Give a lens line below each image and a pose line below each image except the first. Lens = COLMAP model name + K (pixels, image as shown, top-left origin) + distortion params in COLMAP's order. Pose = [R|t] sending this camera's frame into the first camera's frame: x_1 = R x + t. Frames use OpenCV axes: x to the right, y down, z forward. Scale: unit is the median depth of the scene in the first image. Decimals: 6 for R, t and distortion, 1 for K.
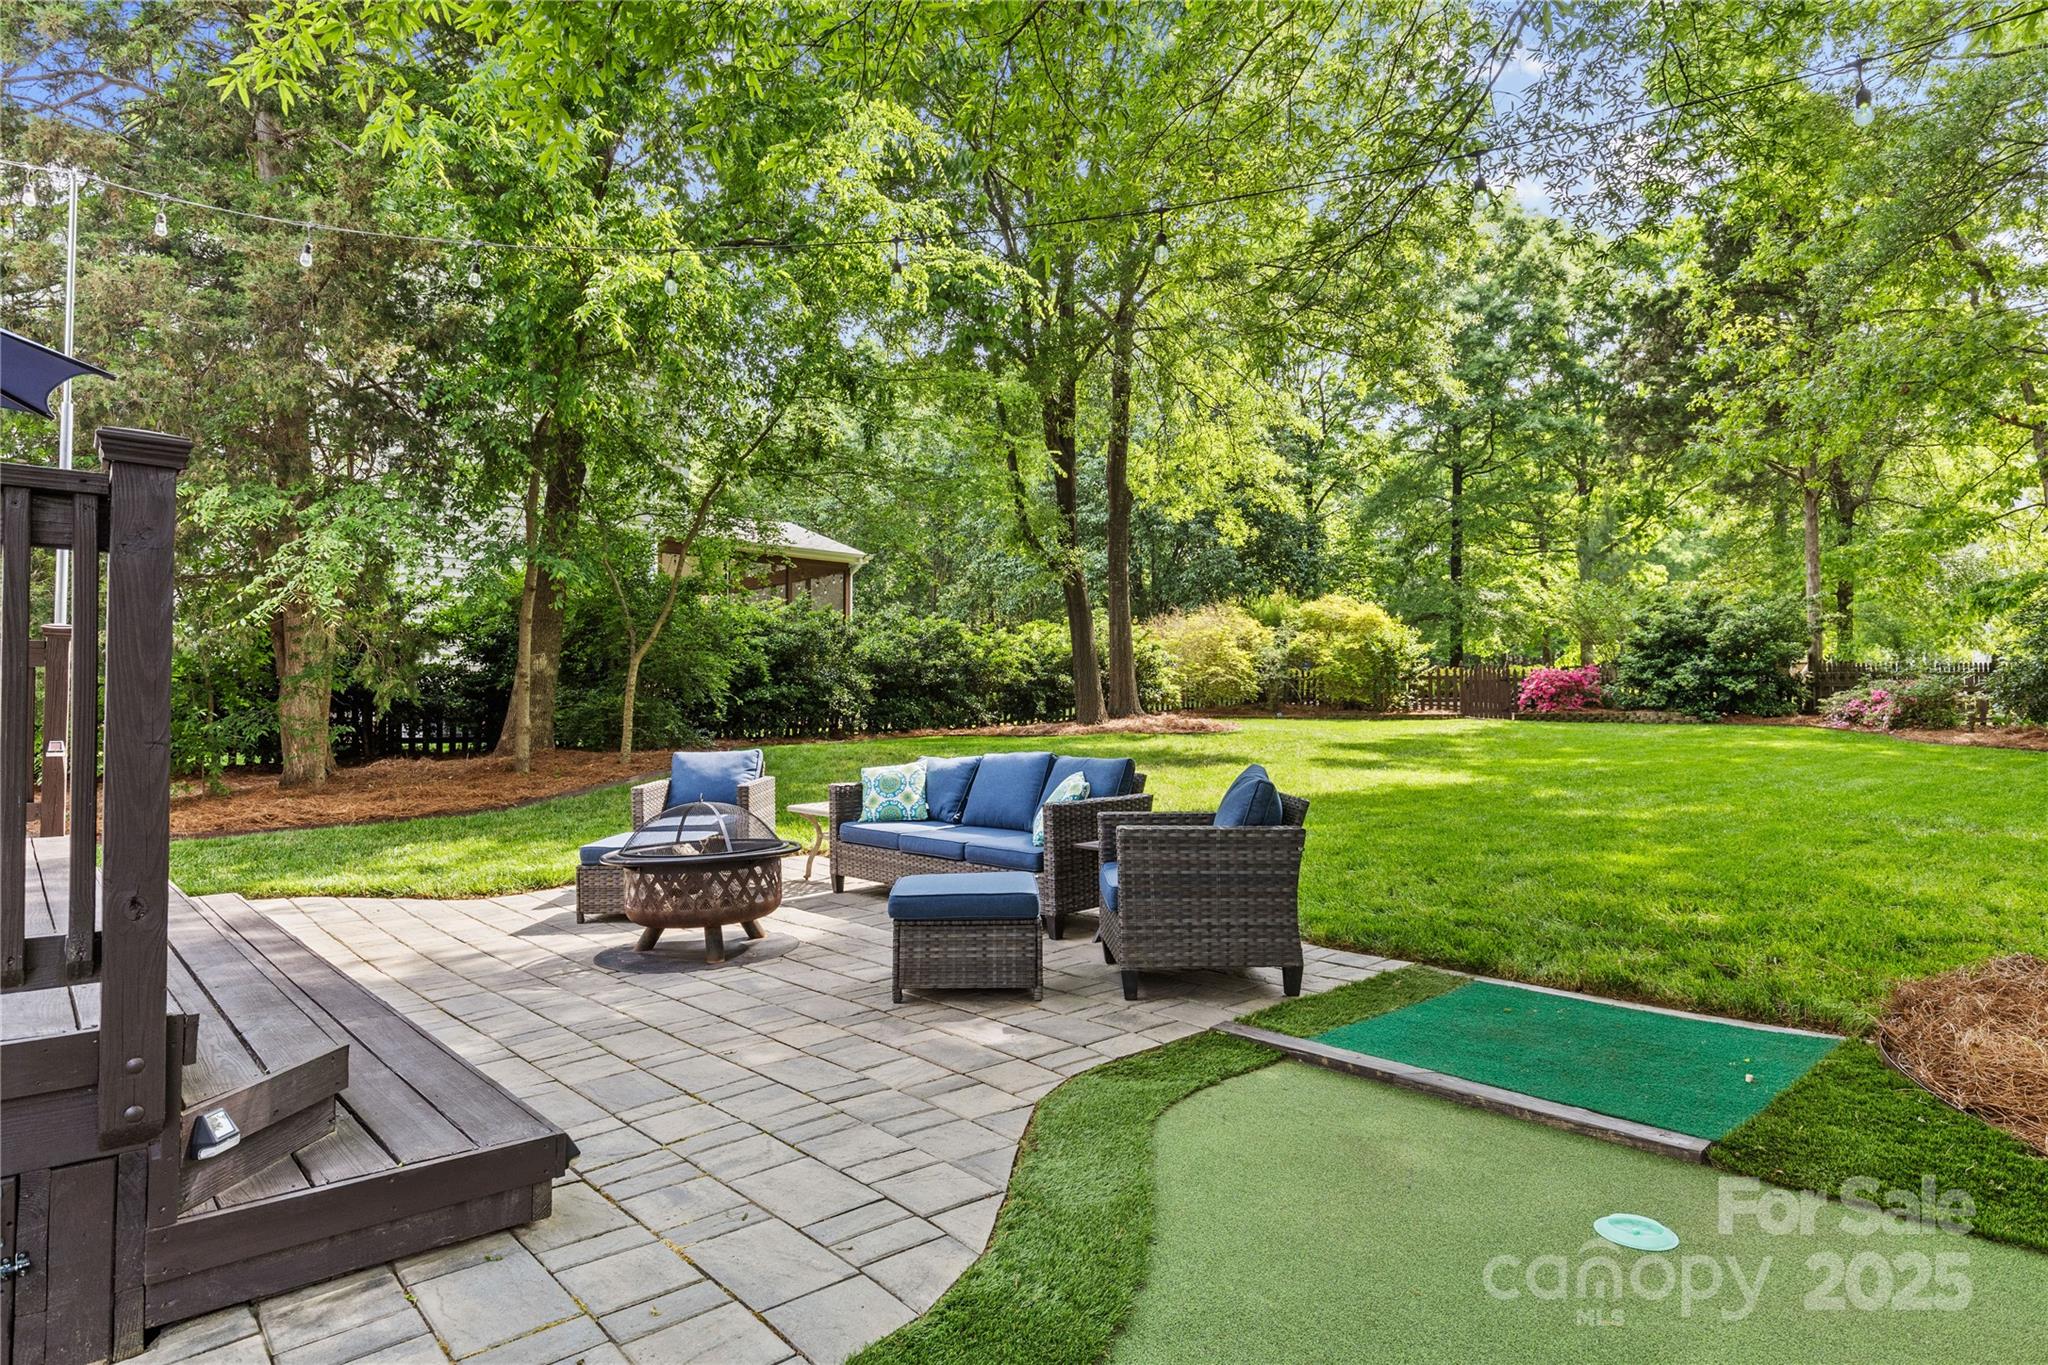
lens RADIAL K [[1146.1, 0, 1025.7], [0, 1146.1, 677.8], [0, 0, 1]] dist [0.004104, 0.000194]
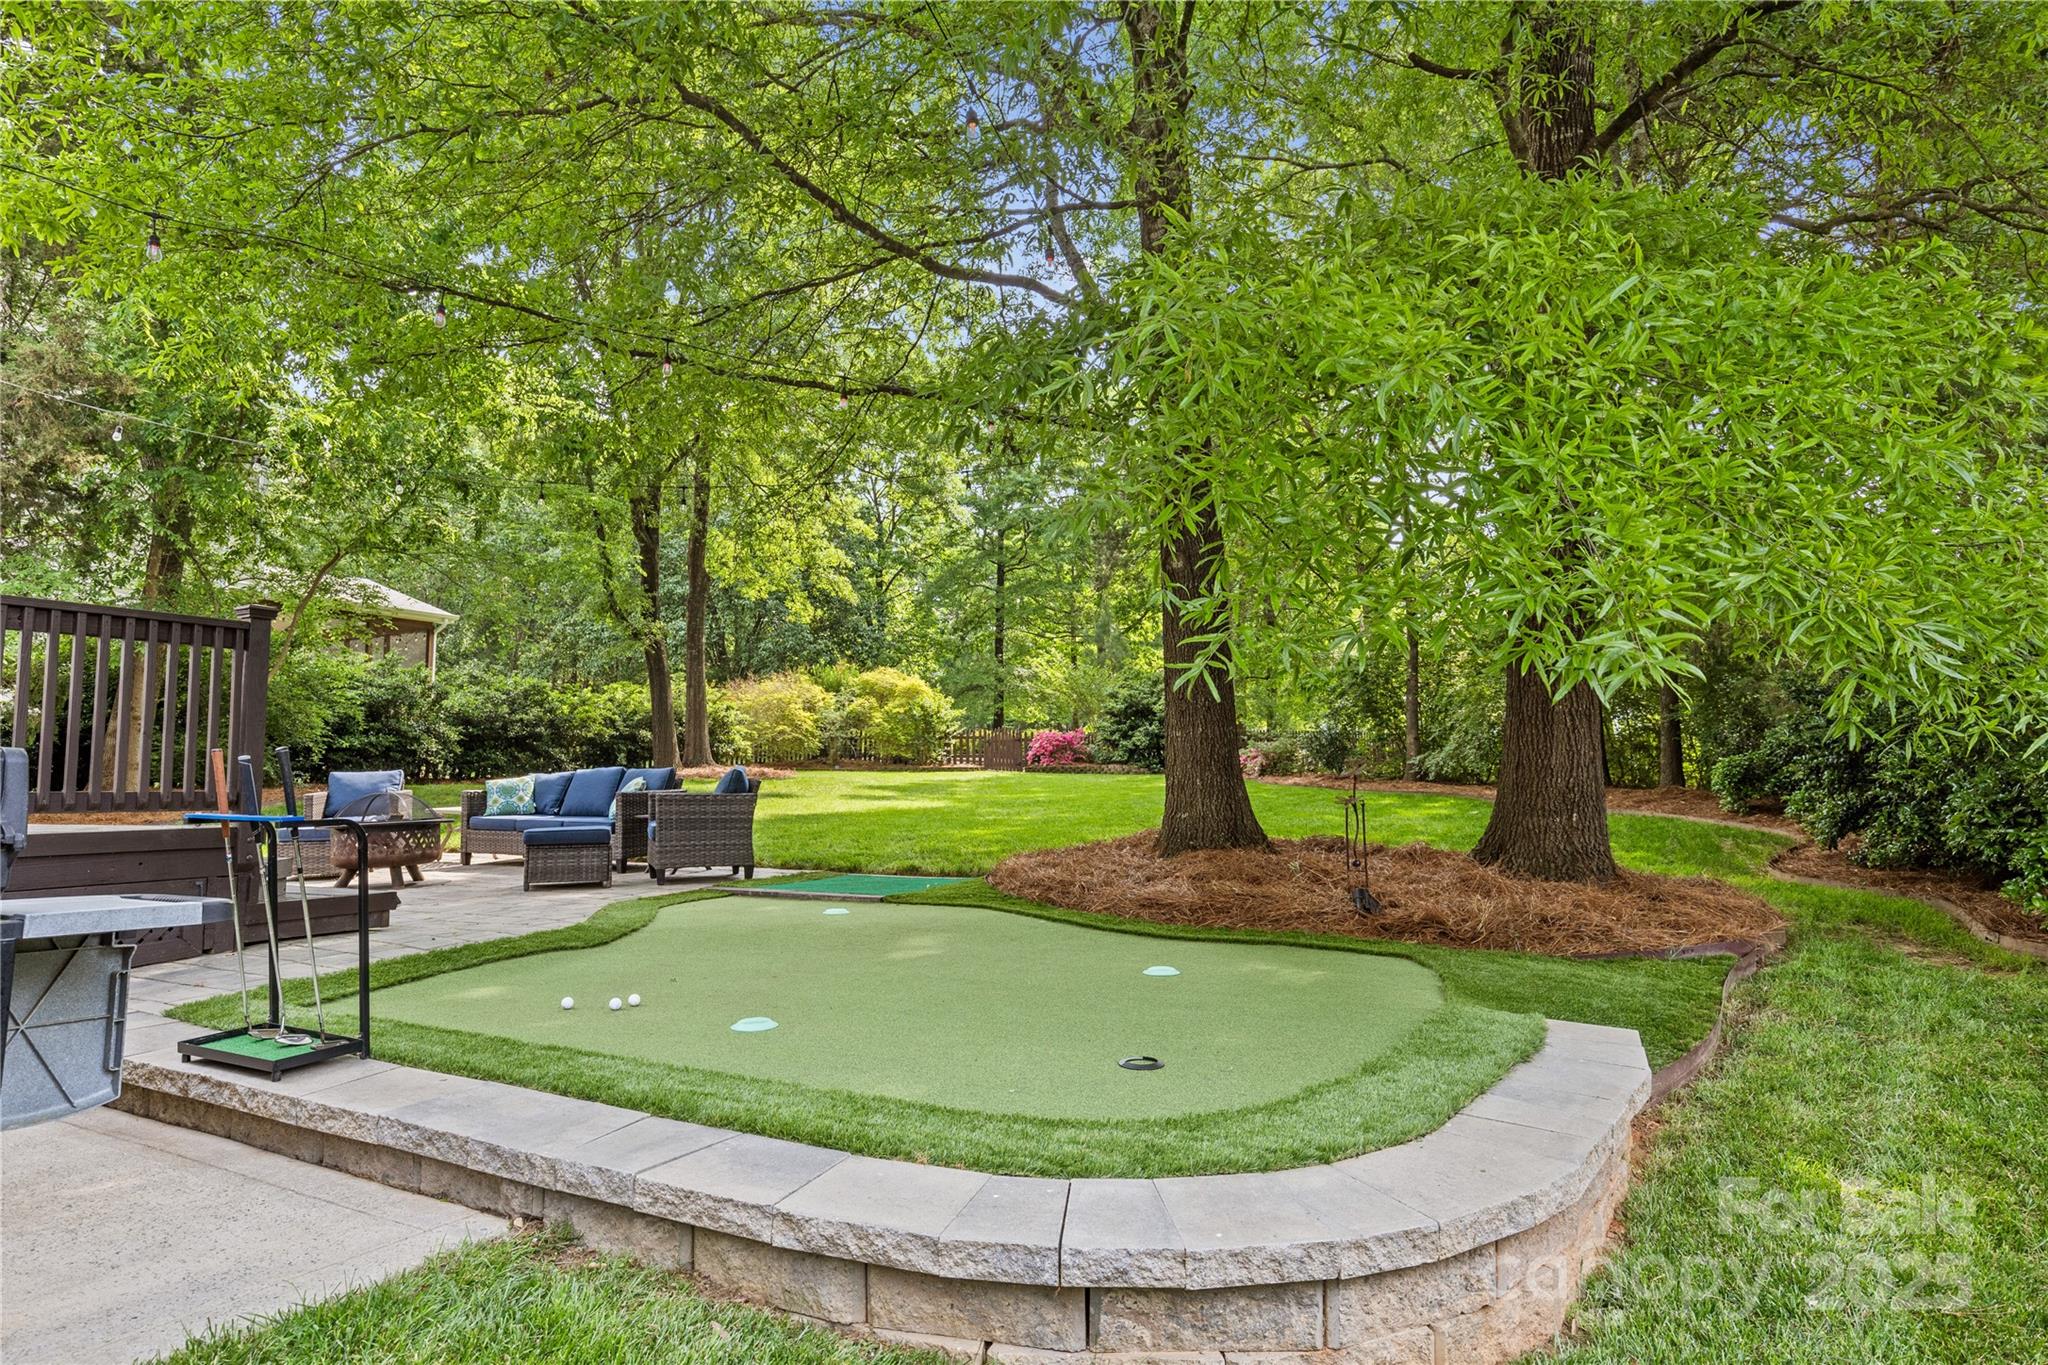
lens RADIAL K [[1146.1, 0, 1025.7], [0, 1146.1, 677.8], [0, 0, 1]] dist [0.004104, 0.000194]
pose [[0.940014, 0.029353, 0.339871, 0.000873], [-0.009857, 0.998212, -0.058949, 0.008332], [-0.340994, 0.052063, 0.938623, -0.187604]]
